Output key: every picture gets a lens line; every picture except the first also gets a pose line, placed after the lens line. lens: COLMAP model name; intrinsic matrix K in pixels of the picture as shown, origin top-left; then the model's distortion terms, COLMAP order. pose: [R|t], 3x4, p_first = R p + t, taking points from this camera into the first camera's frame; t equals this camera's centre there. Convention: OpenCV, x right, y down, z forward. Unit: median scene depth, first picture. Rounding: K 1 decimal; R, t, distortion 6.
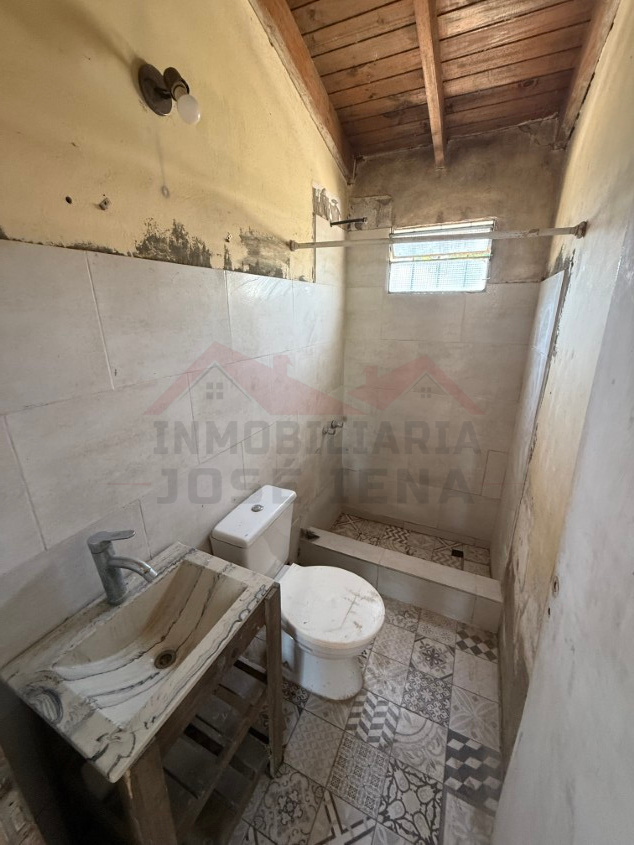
lens RADIAL K [[336.6, 0, 315.7], [0, 336.6, 423.5], [0, 0, 1]] dist [0.001656, 0.000111]
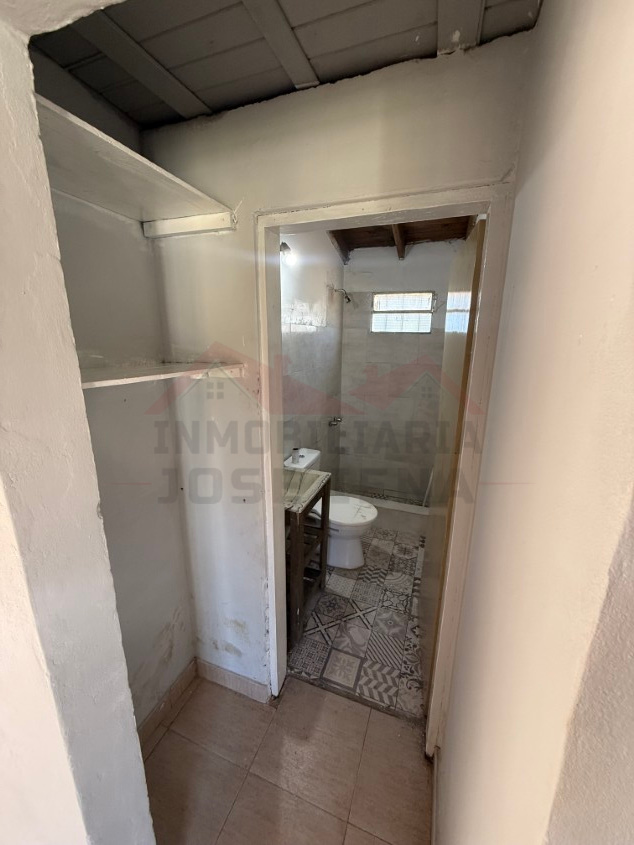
lens RADIAL K [[336.6, 0, 316.3], [0, 336.6, 424.1], [0, 0, 1]] dist [0.001656, 0.000111]
pose [[0.996764, -0.006069, 0.080148, -0.238104], [0.011616, 0.997554, -0.068935, 0.199754], [-0.079534, 0.069643, 0.994396, -0.718600]]
